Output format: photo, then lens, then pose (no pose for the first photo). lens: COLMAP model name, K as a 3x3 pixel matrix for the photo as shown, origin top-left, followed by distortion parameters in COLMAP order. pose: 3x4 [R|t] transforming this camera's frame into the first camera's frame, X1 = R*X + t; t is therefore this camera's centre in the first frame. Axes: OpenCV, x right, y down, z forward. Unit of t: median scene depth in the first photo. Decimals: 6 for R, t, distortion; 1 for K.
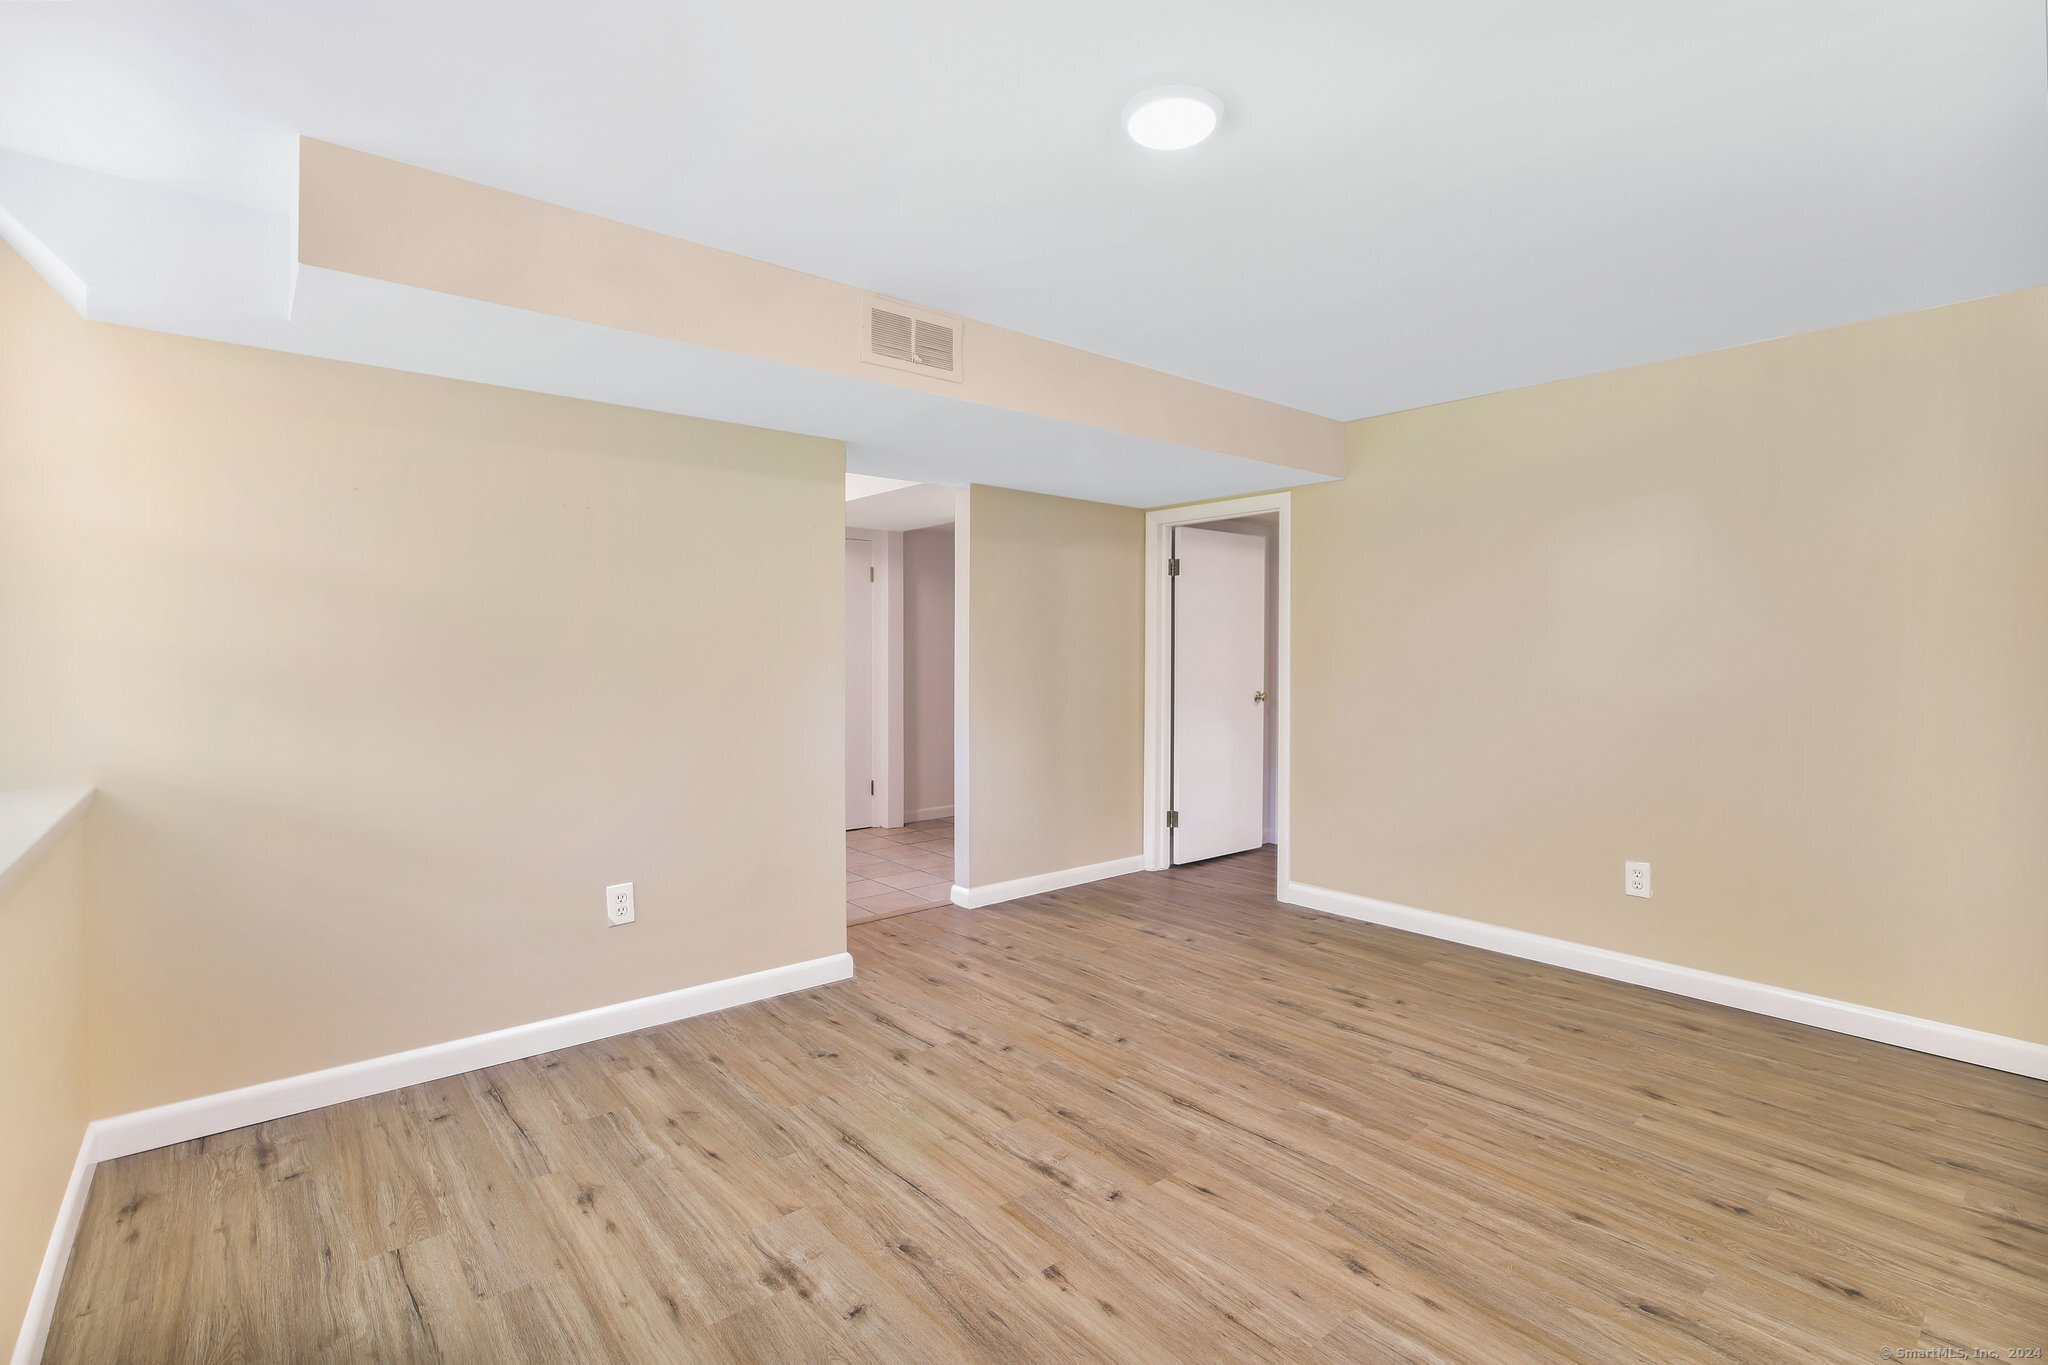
lens RADIAL K [[950.7, 0, 1037.0], [0, 950.7, 651.2], [0, 0, 1]] dist [-0.015938, 0.000295]
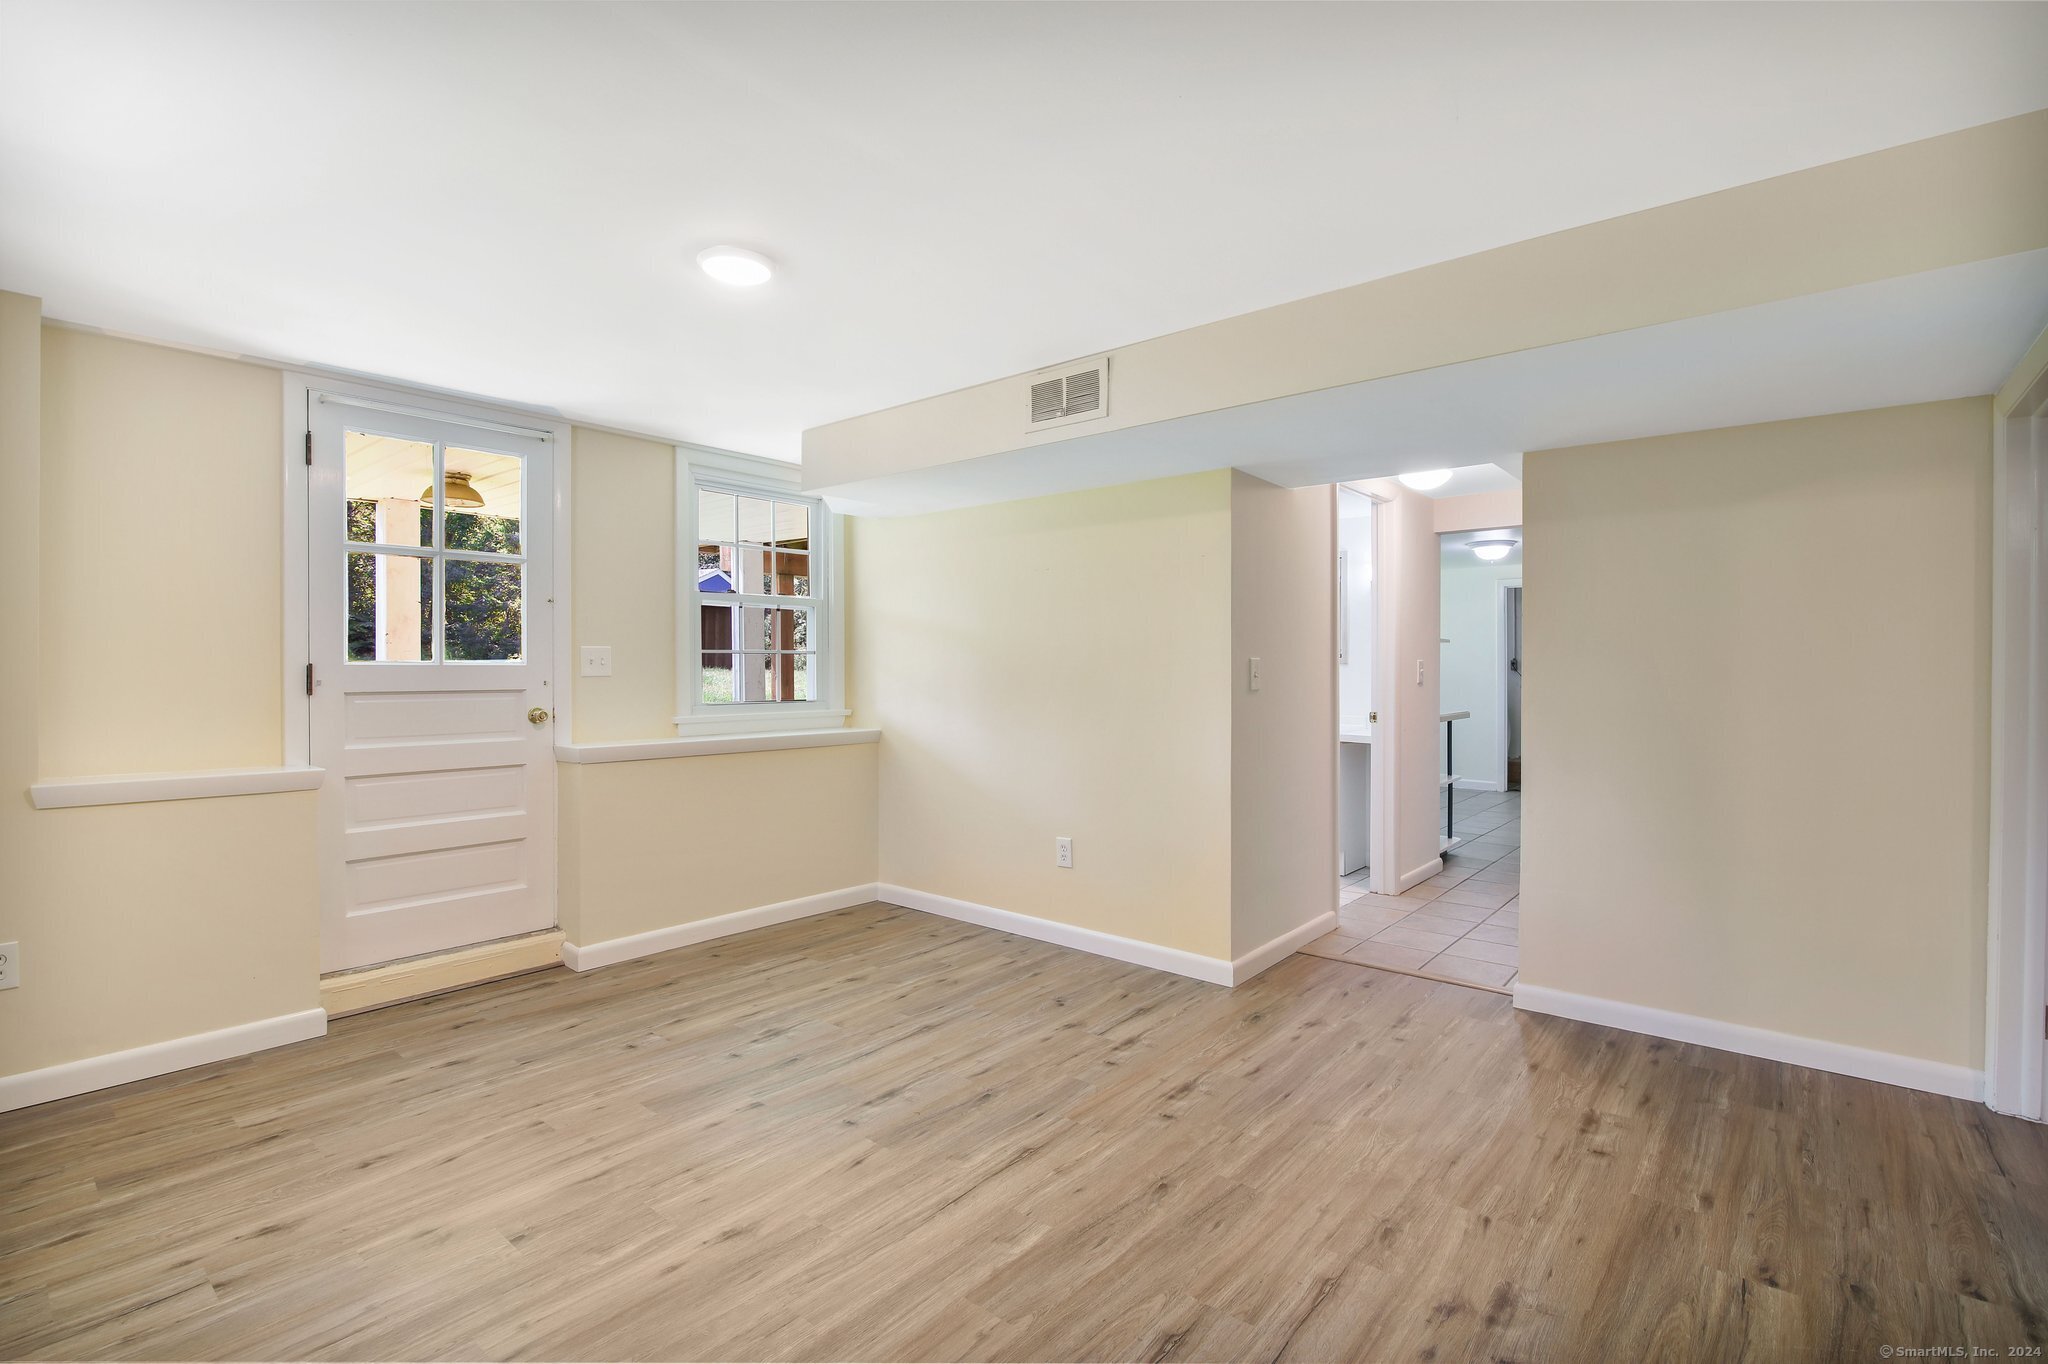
lens RADIAL K [[934.7, 0, 1024.0], [0, 934.7, 682.0], [0, 0, 1]] dist [-0.019774, -0.000114]
pose [[0.159384, 0.016571, -0.987078, 1.084326], [-0.003379, 0.999862, 0.016240, -0.006231], [0.987211, 0.000747, 0.159418, 0.871627]]
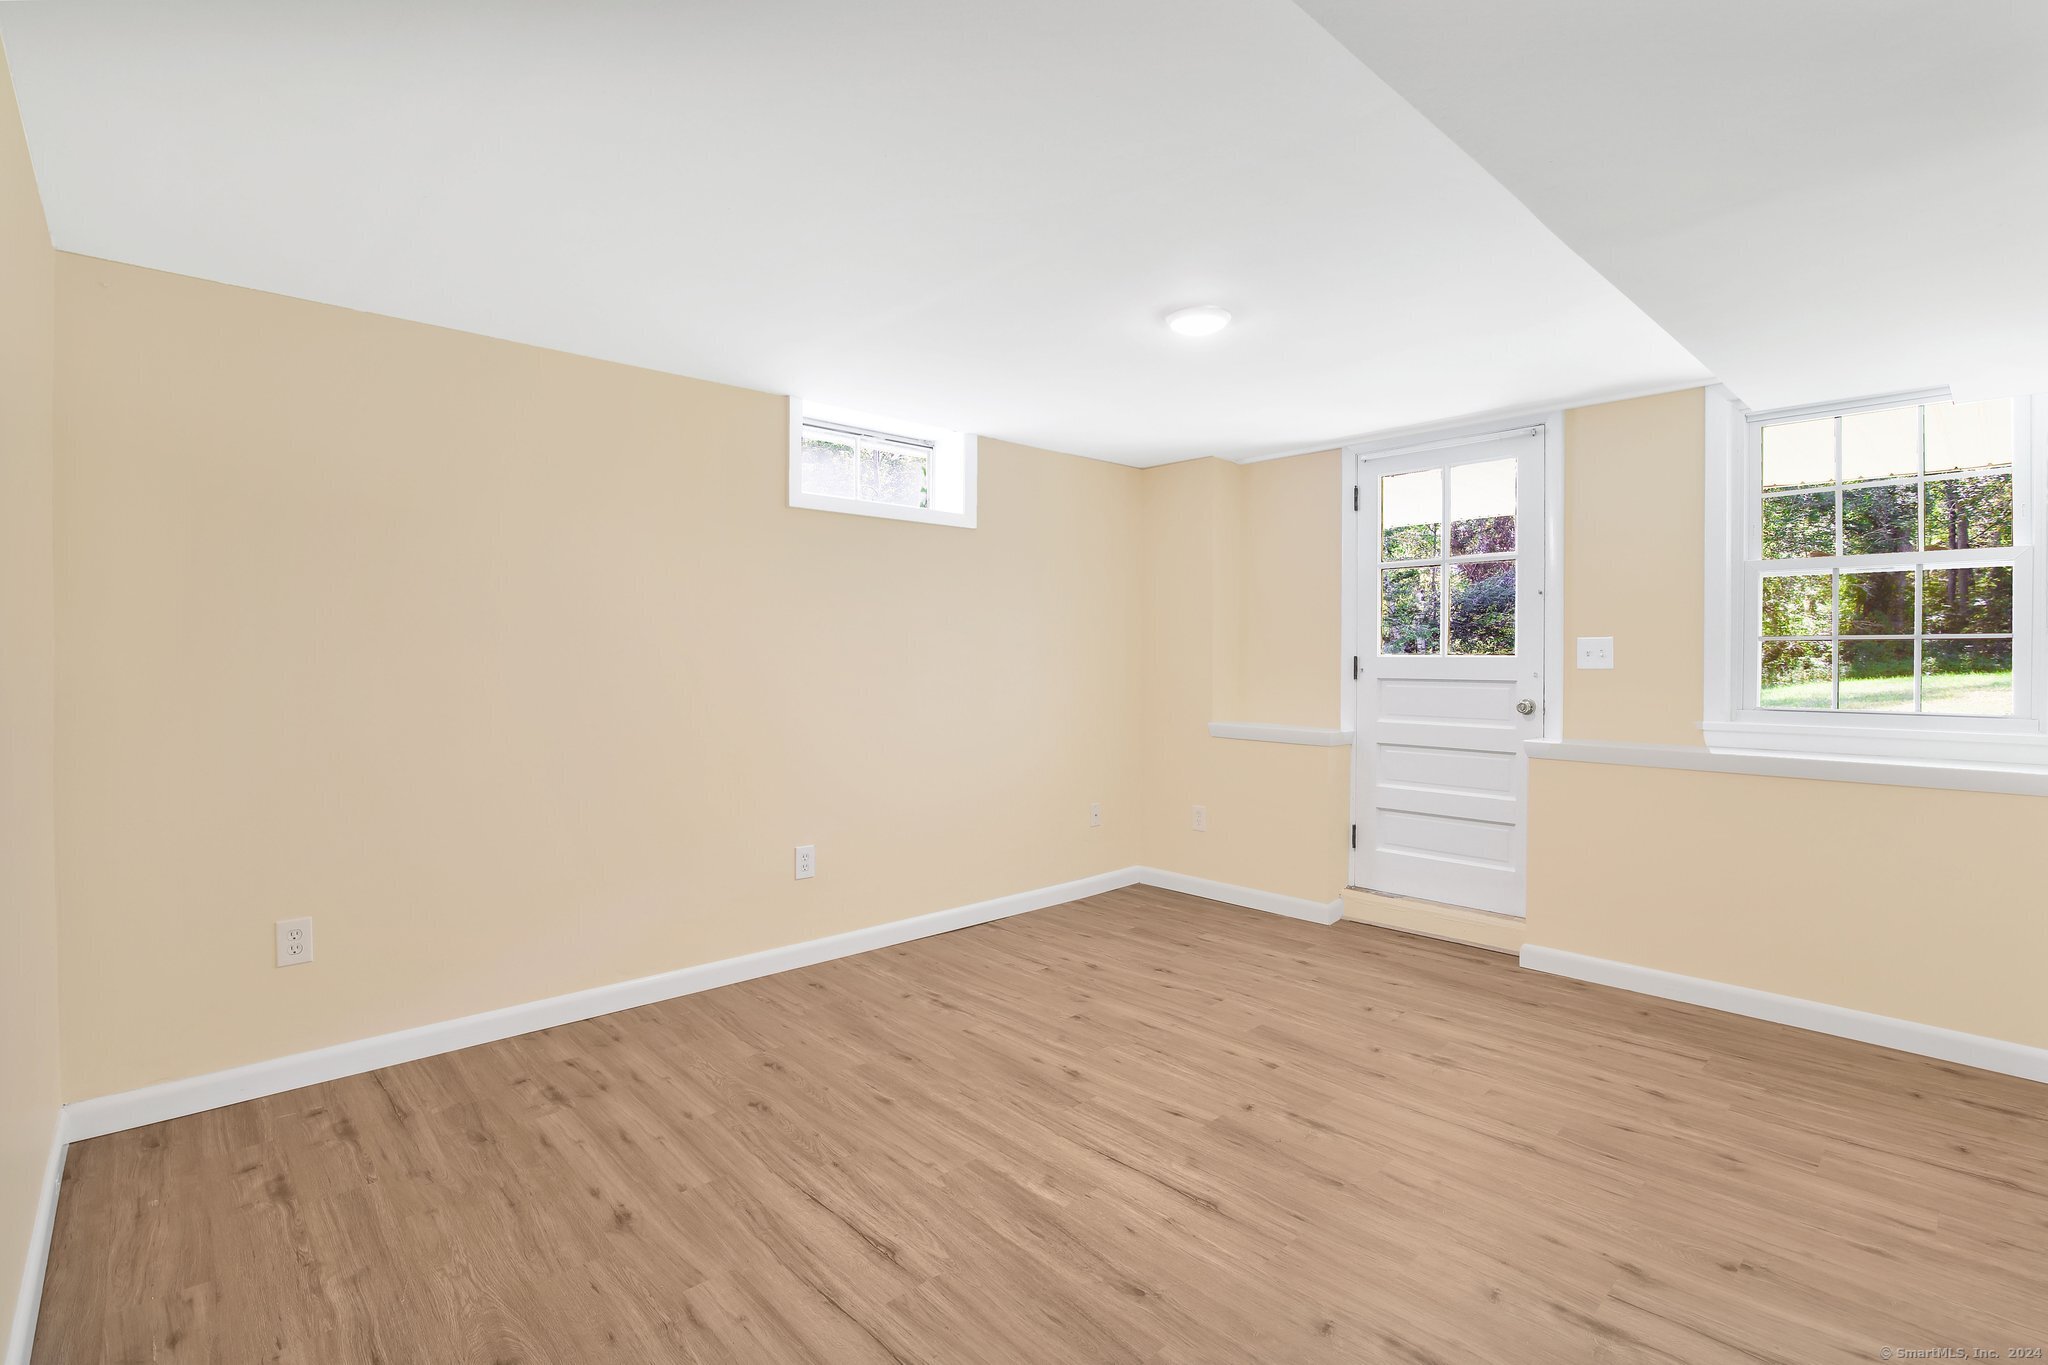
lens RADIAL K [[961.5, 0, 1027.5], [0, 961.5, 661.1], [0, 0, 1]] dist [-0.018057, 0.000238]
pose [[-0.999224, -0.000889, -0.039380, 0.354286], [-0.001145, 0.999978, 0.006476, -0.009242], [0.039374, 0.006516, -0.999203, 1.883768]]
